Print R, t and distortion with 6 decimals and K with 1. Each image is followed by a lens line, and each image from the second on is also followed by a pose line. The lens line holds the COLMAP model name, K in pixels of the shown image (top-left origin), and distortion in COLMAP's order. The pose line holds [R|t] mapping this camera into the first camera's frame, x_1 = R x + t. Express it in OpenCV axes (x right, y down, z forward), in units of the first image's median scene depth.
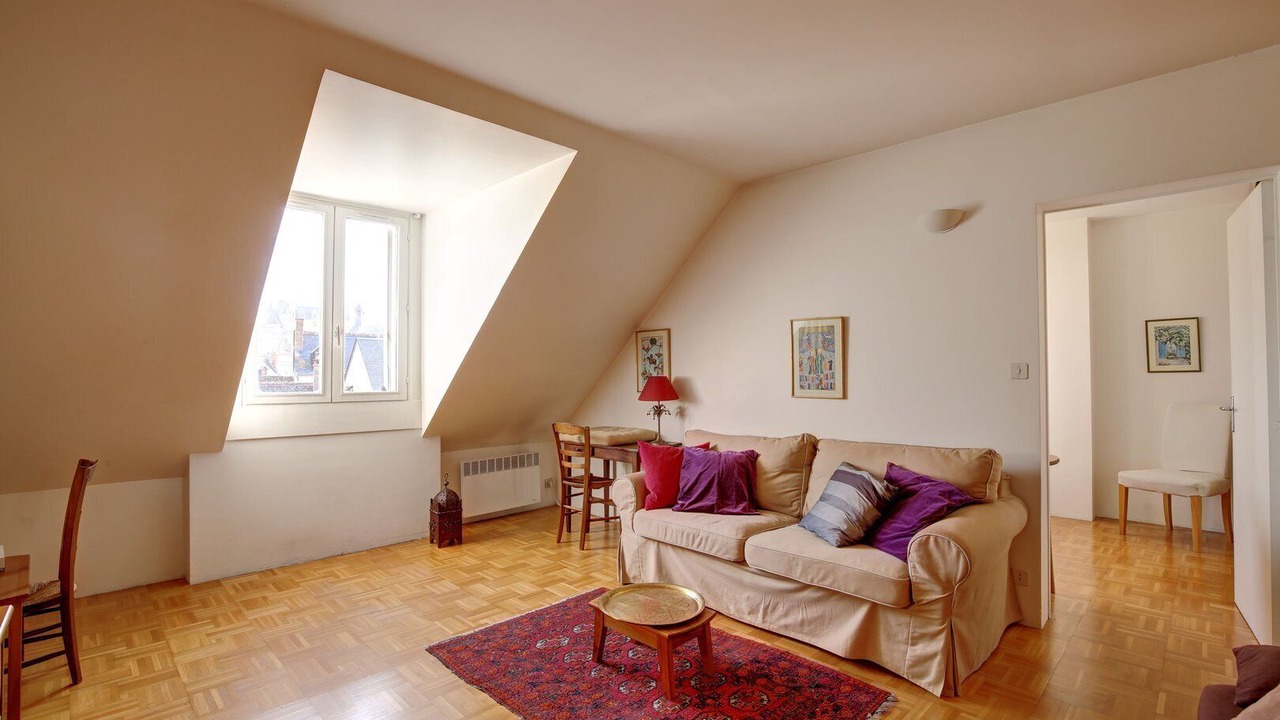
lens RADIAL K [[583.7, 0, 644.5], [0, 583.7, 361.7], [0, 0, 1]] dist [-0.040030, 0.006446]
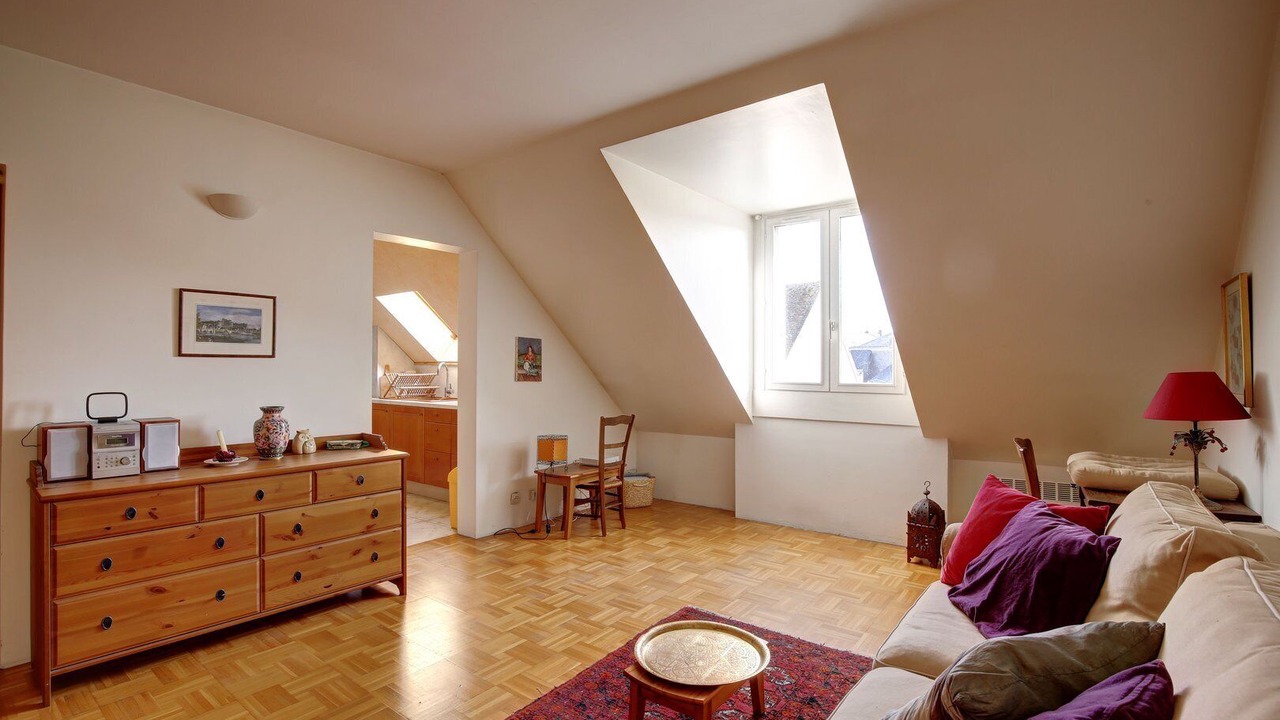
lens RADIAL K [[583.7, 0, 643.7], [0, 583.7, 359.9], [0, 0, 1]] dist [-0.040030, 0.006446]
pose [[0.124660, -0.007845, -0.992168, 0.543678], [0.017767, 0.999826, -0.005673, 0.012010], [0.992040, -0.016921, 0.124778, 0.566515]]
